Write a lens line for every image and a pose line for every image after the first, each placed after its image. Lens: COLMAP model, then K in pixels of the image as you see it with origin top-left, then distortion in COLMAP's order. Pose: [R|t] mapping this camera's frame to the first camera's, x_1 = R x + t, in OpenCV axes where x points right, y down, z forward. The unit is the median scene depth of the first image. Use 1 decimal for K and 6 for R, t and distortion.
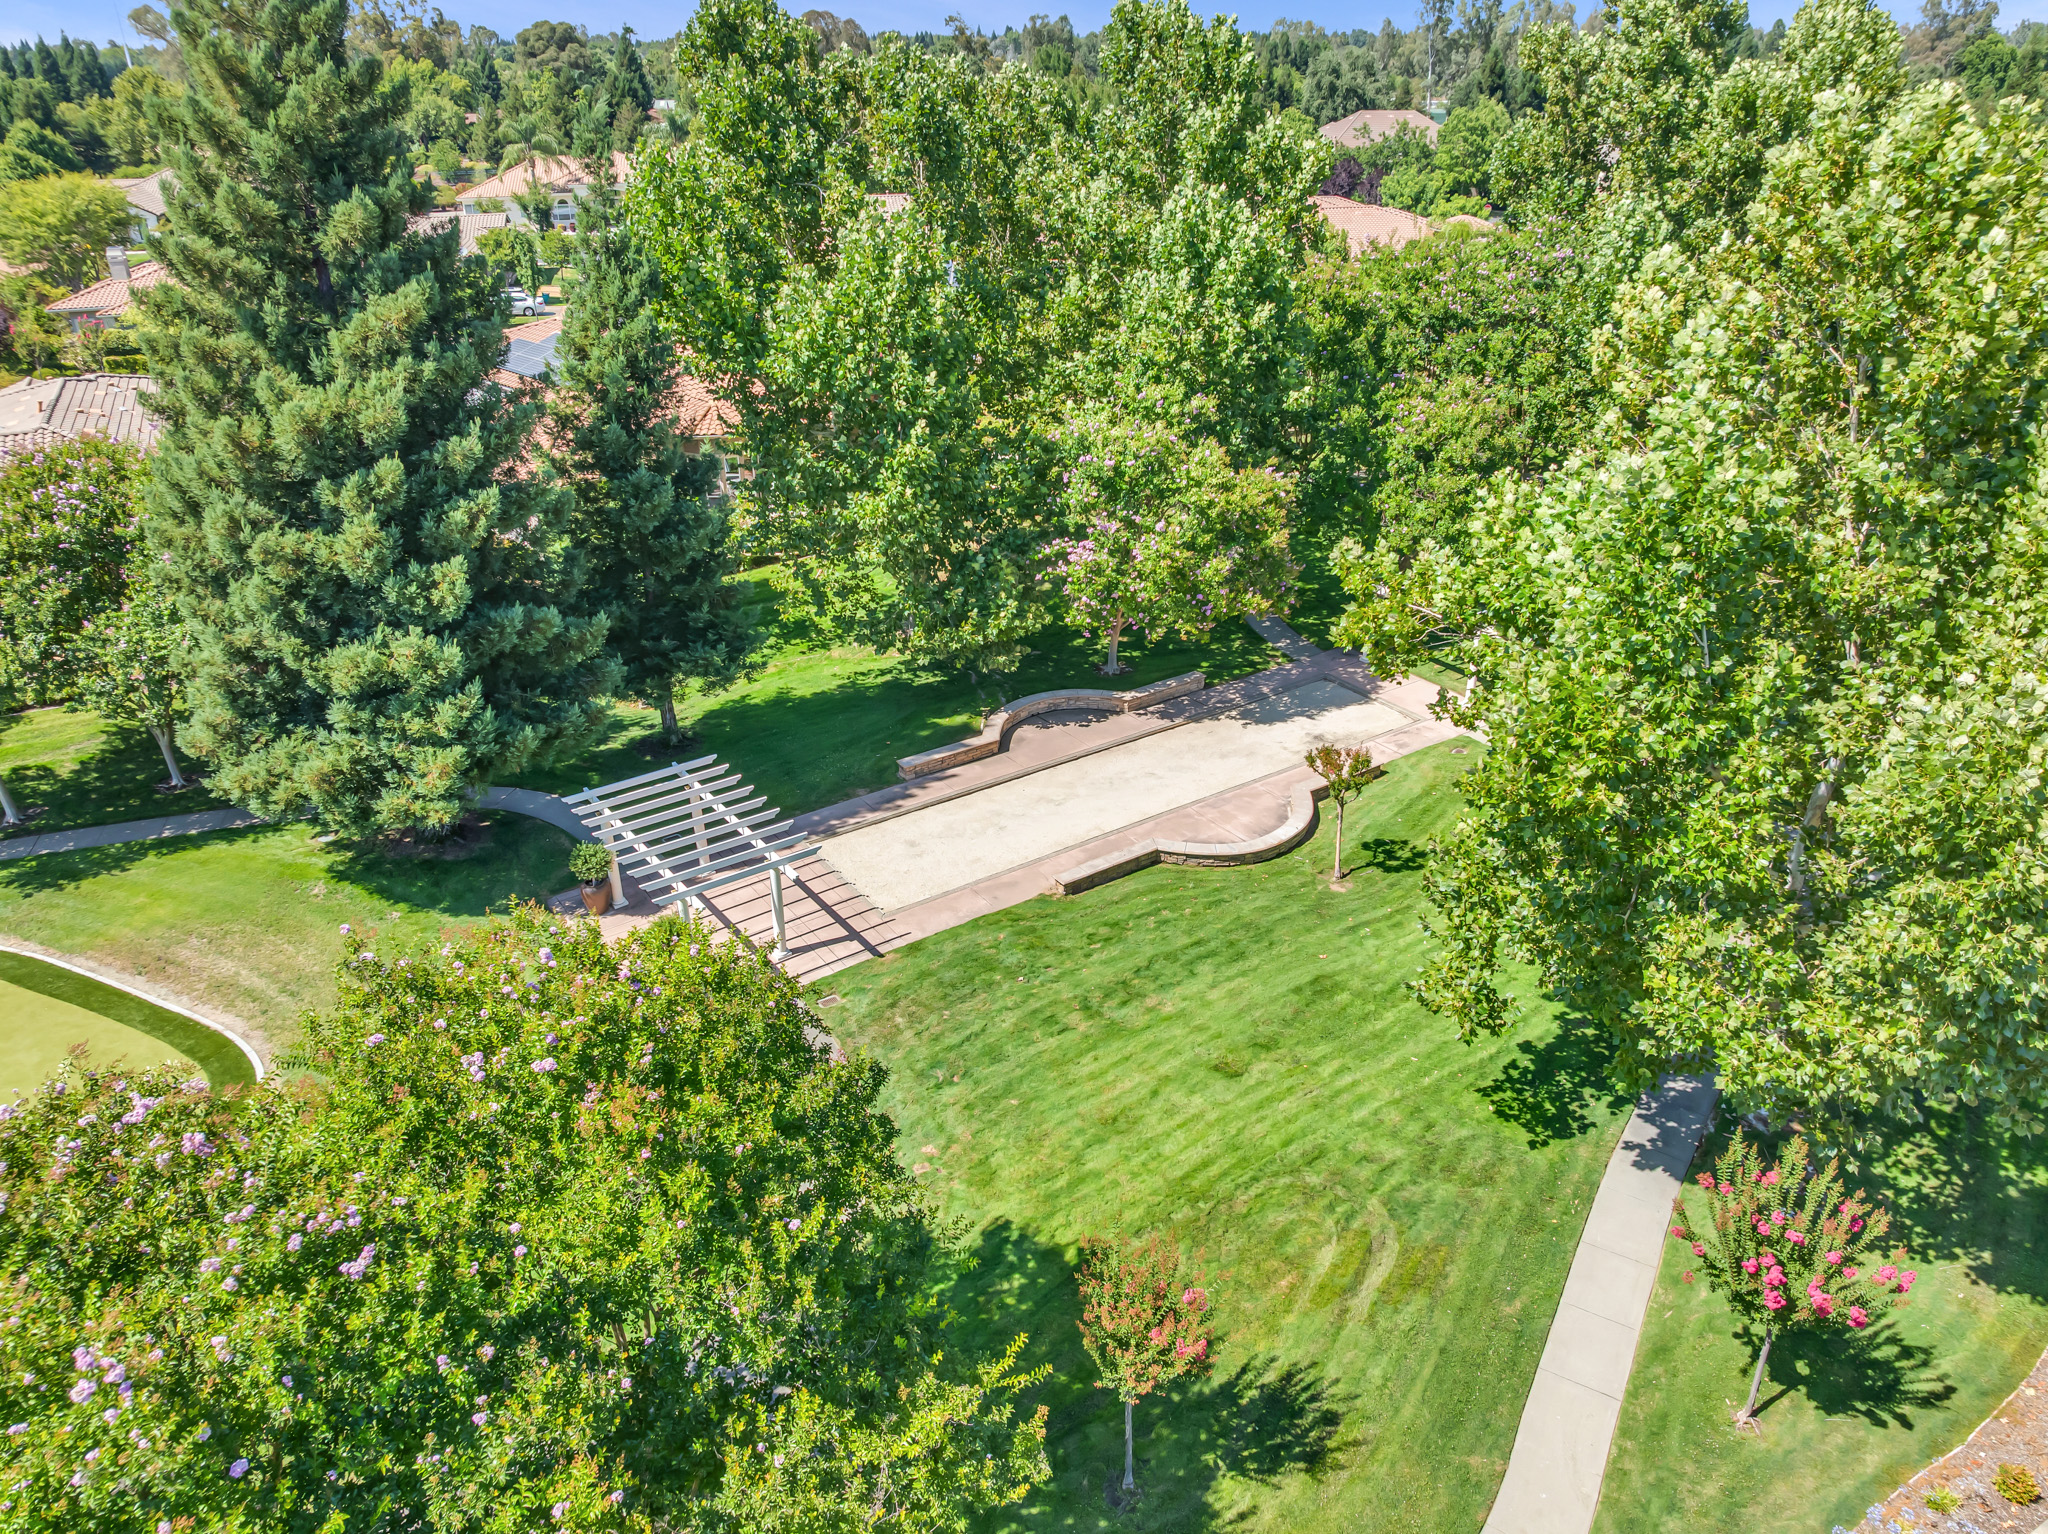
lens RADIAL K [[1437.0, 0, 1021.4], [0, 1437.0, 779.7], [0, 0, 1]] dist [-0.039776, 0.003042]
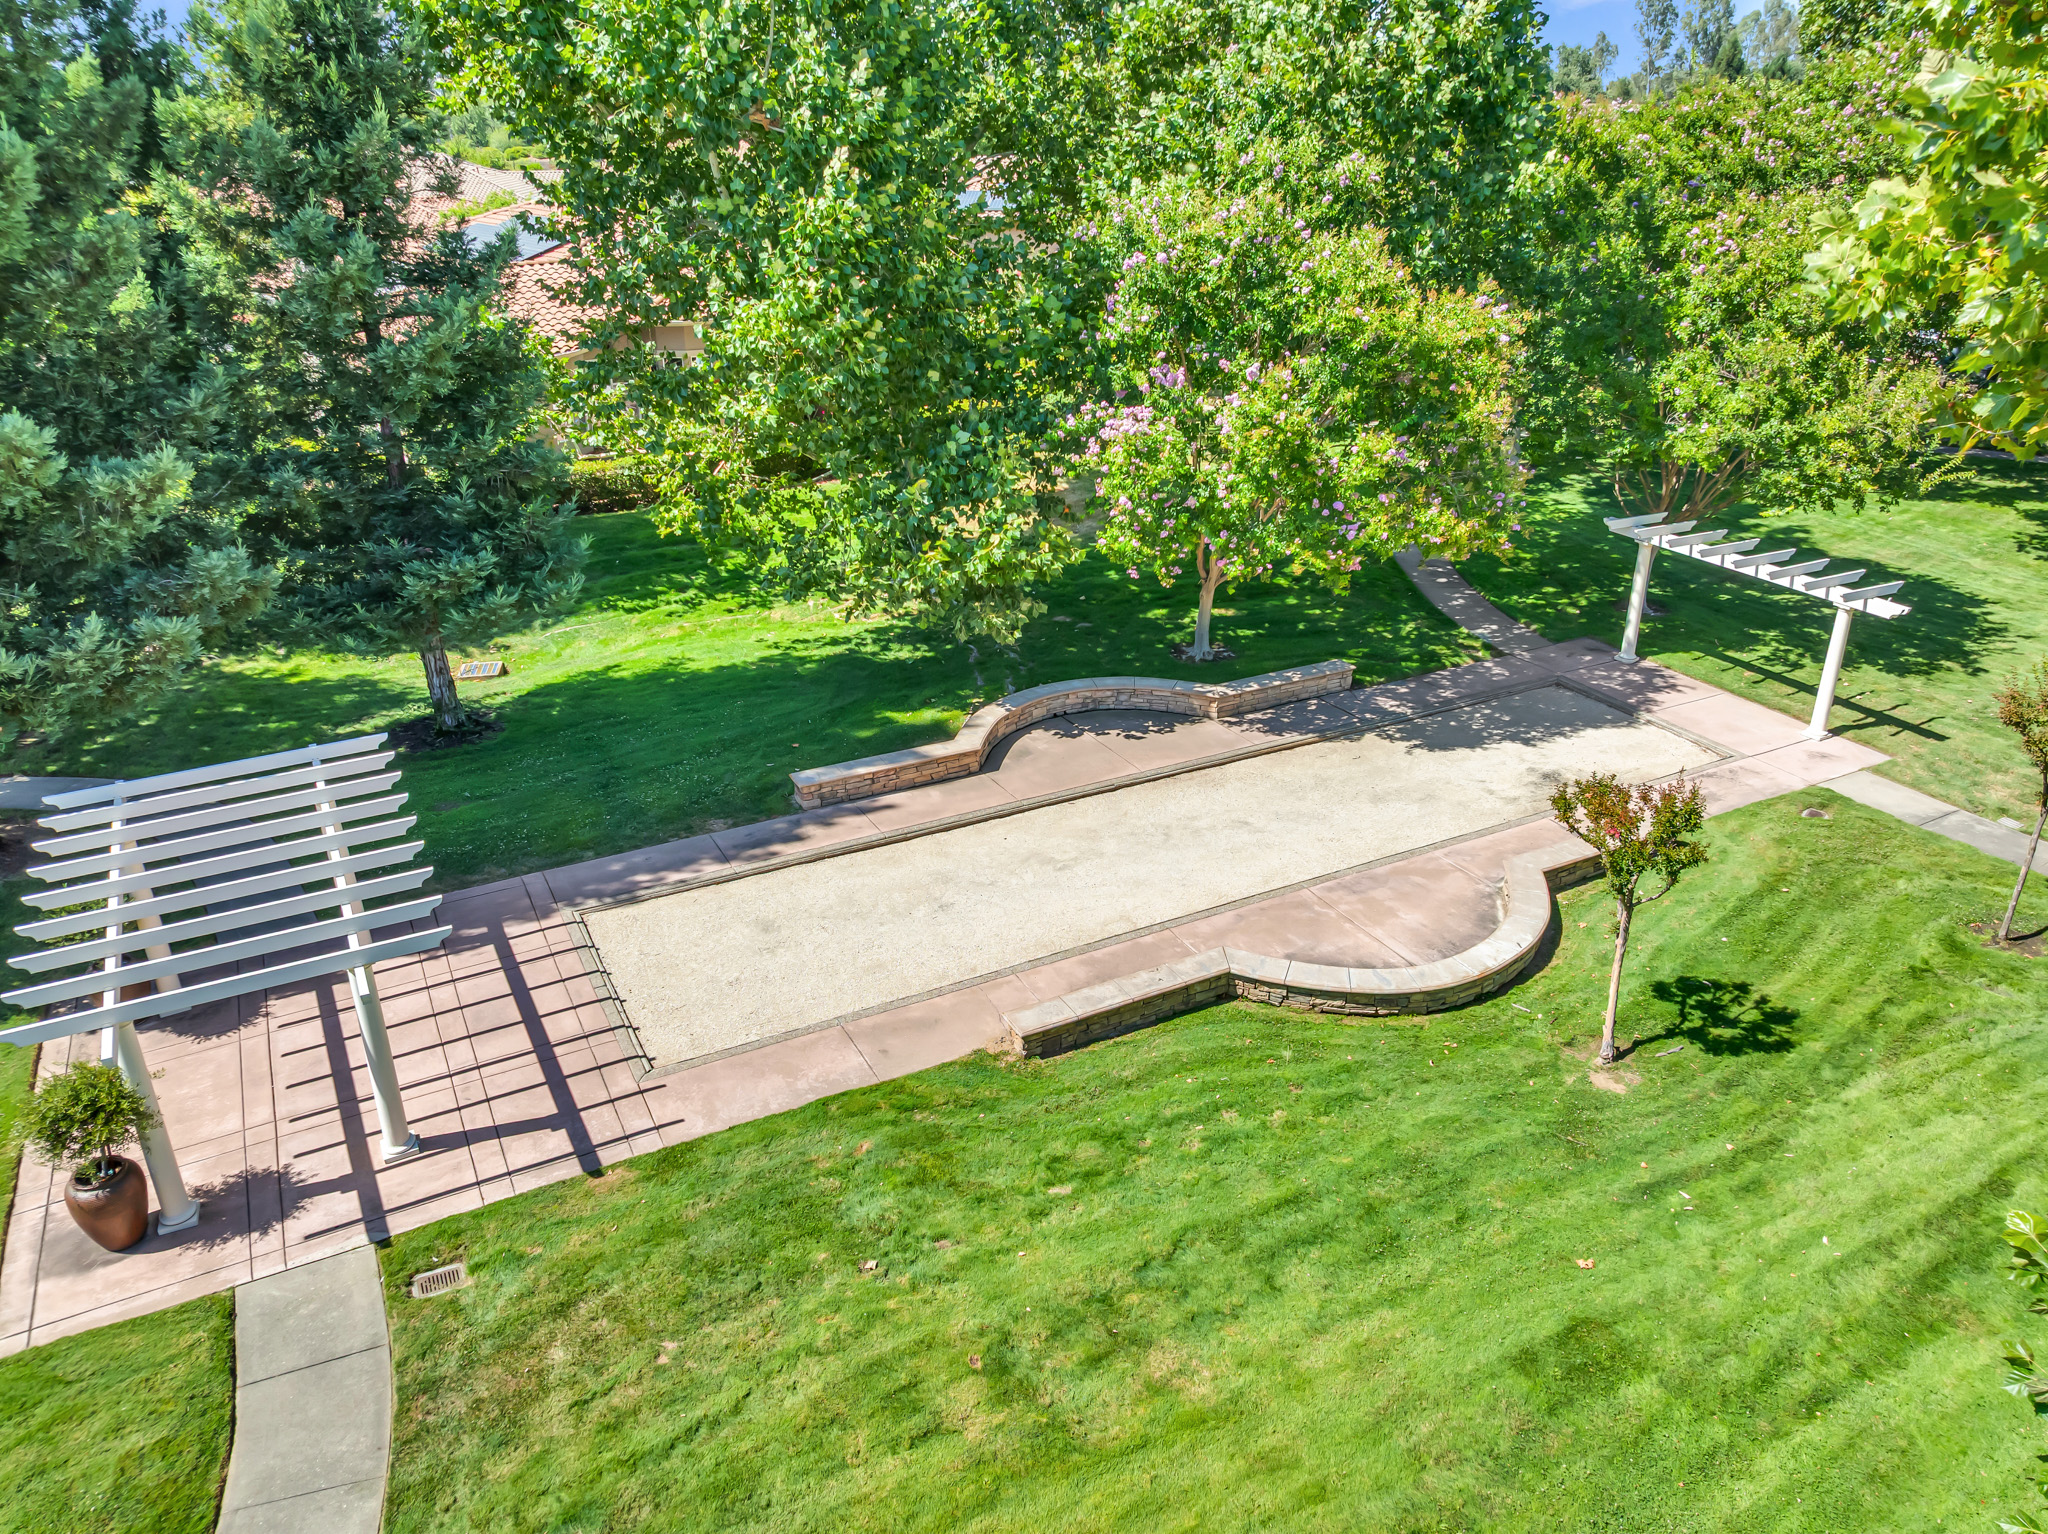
lens RADIAL K [[1405.3, 0, 1053.1], [0, 1405.3, 755.2], [0, 0, 1]] dist [-0.036799, -0.000140]
pose [[0.993909, 0.052174, -0.097068, 0.076749], [-0.057861, 0.996712, -0.056718, 0.005210], [0.093789, 0.061989, 0.993660, 0.507351]]
